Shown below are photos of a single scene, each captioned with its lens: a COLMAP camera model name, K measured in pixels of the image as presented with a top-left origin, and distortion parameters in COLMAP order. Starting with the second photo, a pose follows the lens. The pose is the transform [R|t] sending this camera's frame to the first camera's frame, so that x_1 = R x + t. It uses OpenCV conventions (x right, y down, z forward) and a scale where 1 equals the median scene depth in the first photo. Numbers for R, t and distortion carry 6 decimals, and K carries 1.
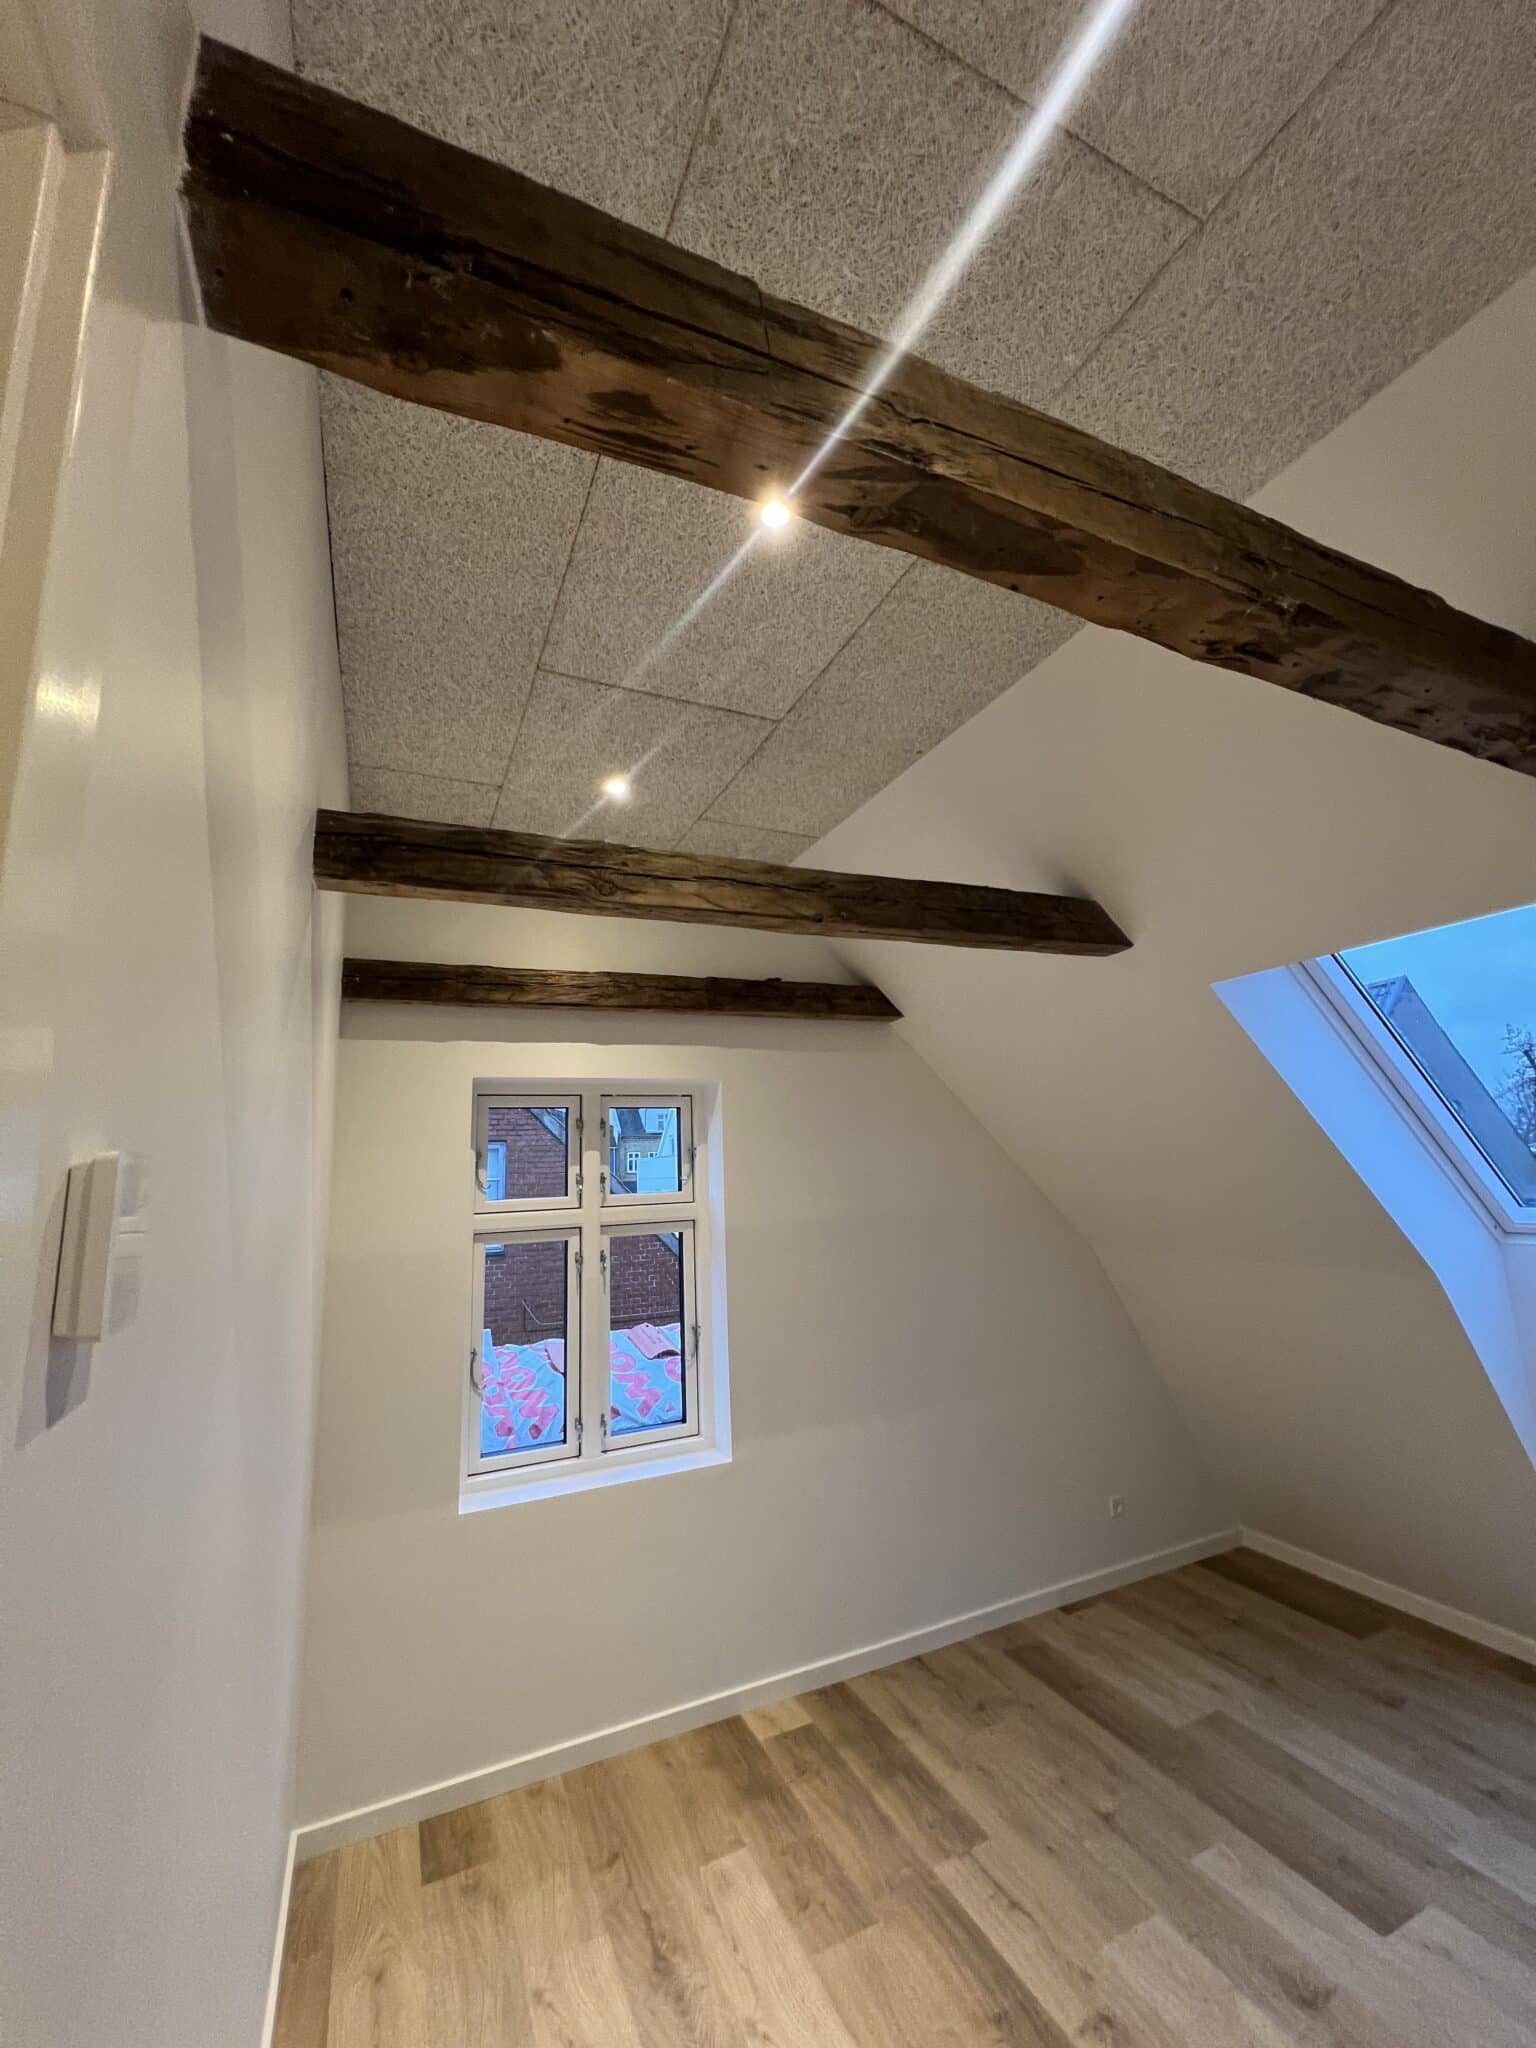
lens RADIAL K [[817.6, 0, 768.0], [0, 817.6, 1019.0], [0, 0, 1]] dist [0.000273, -0.000181]
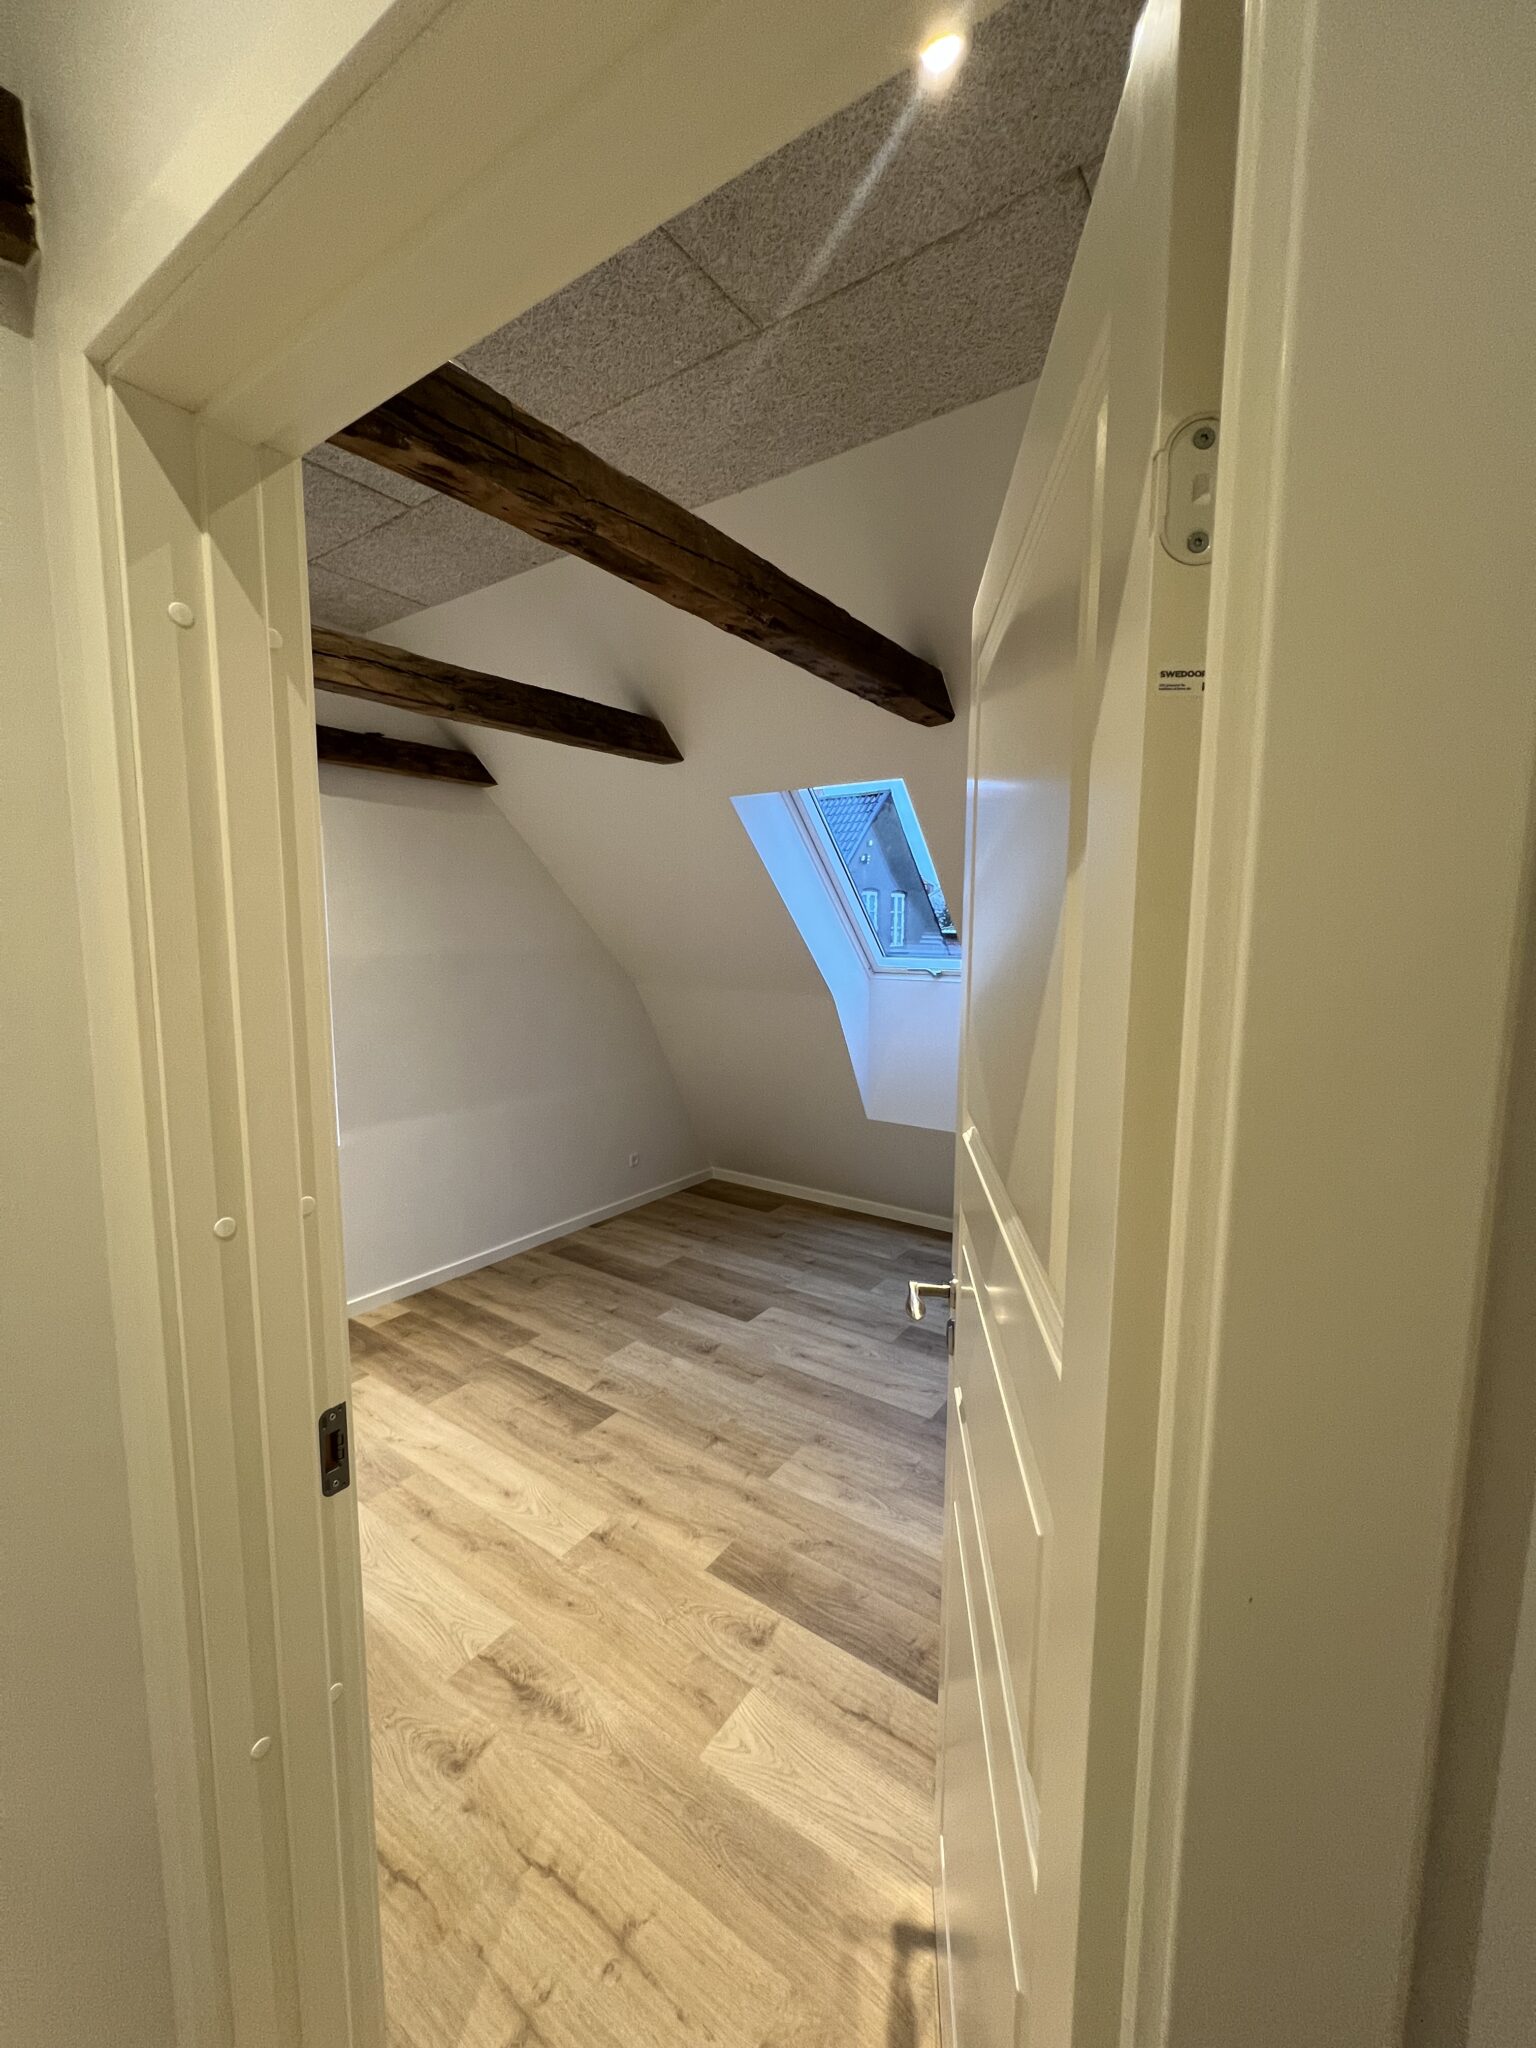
lens RADIAL K [[817.6, 0, 768.0], [0, 817.6, 1019.0], [0, 0, 1]] dist [0.000273, -0.000181]
pose [[0.863795, -0.012885, 0.503679, -0.129627], [-0.131852, 0.959055, 0.250657, -0.037642], [-0.486286, -0.282927, 0.826728, -0.329675]]
